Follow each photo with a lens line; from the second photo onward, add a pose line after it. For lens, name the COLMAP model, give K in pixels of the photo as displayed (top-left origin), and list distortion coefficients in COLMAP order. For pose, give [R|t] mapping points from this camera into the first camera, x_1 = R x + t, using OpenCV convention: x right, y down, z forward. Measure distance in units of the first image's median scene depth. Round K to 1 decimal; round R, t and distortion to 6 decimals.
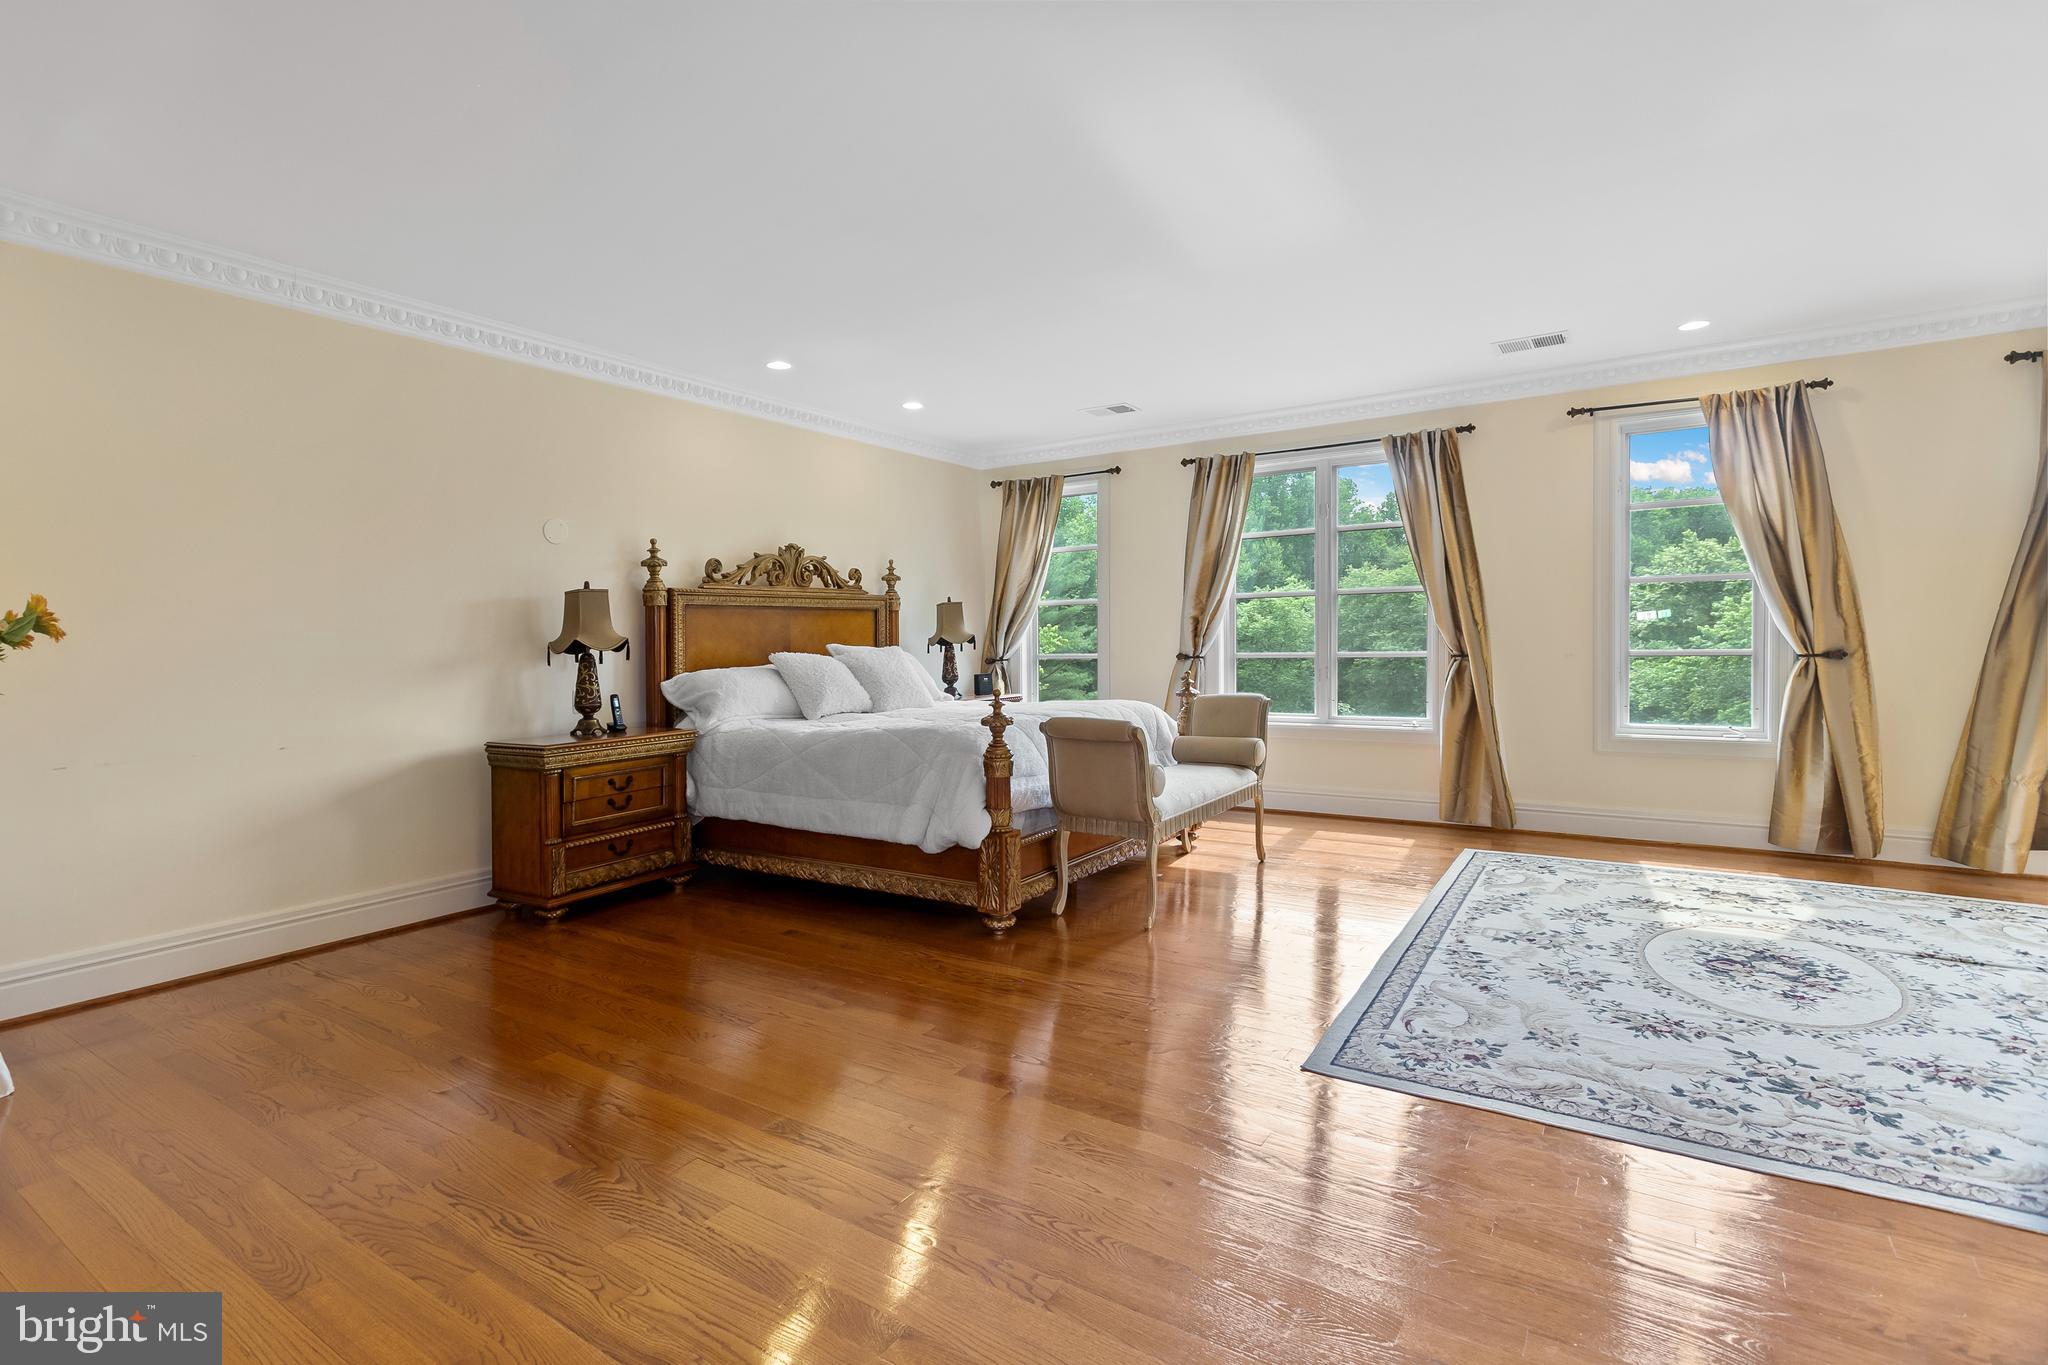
lens RADIAL K [[979.4, 0, 1019.7], [0, 979.4, 658.8], [0, 0, 1]] dist [0.005081, -0.000425]
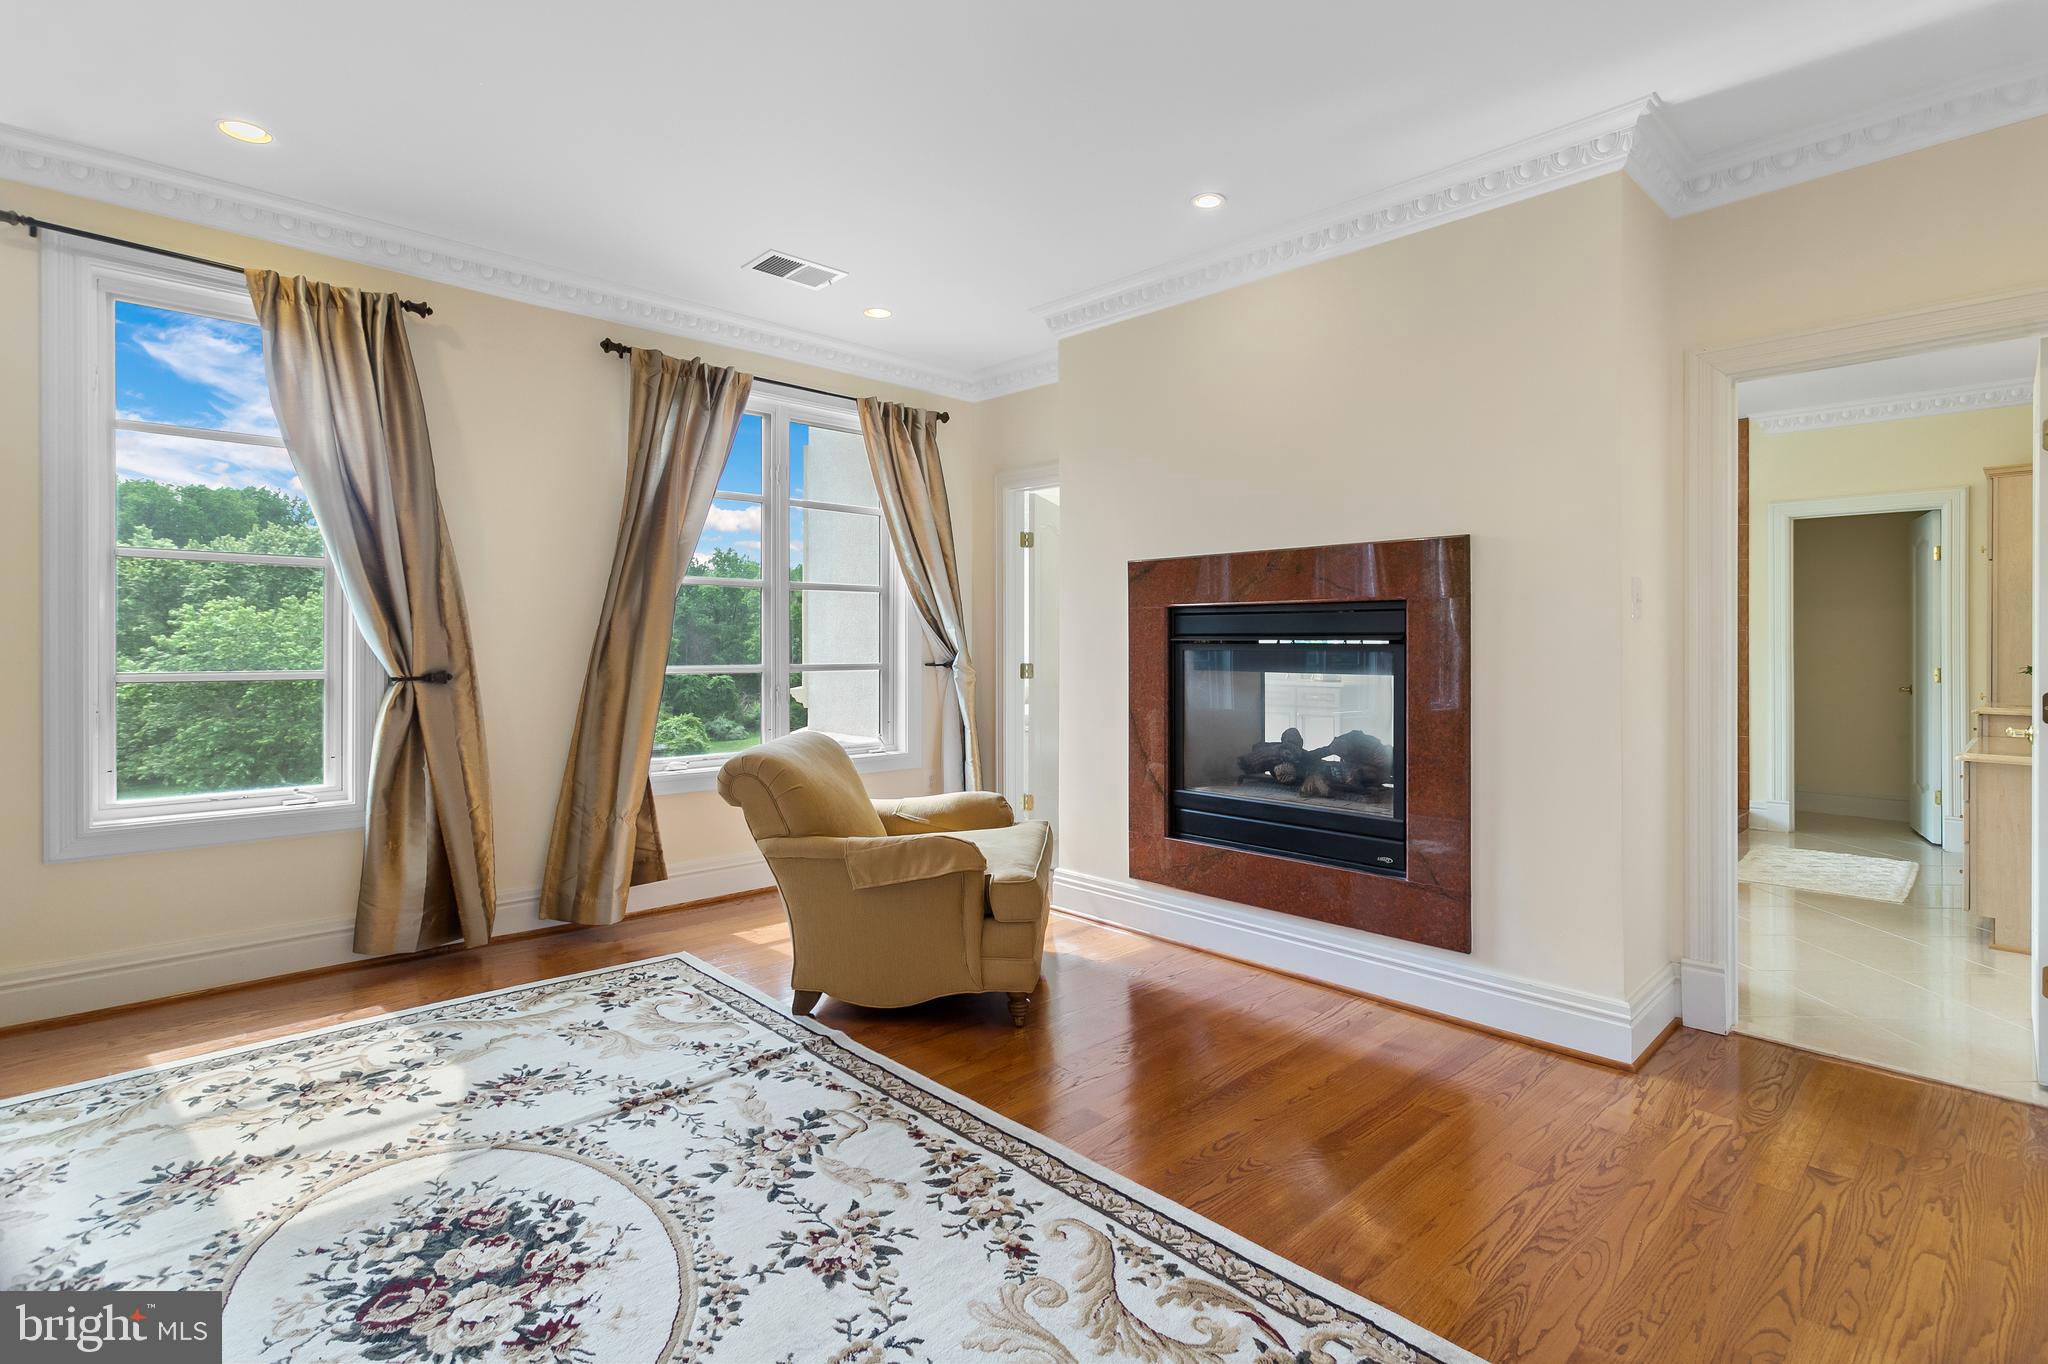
lens RADIAL K [[979.4, 0, 1019.7], [0, 979.4, 658.3], [0, 0, 1]] dist [0.005081, -0.000425]
pose [[0.237330, 0.003382, 0.971423, 0.211123], [0.008840, 0.999945, -0.005641, -0.010660], [-0.971389, 0.009926, 0.237287, 0.393045]]
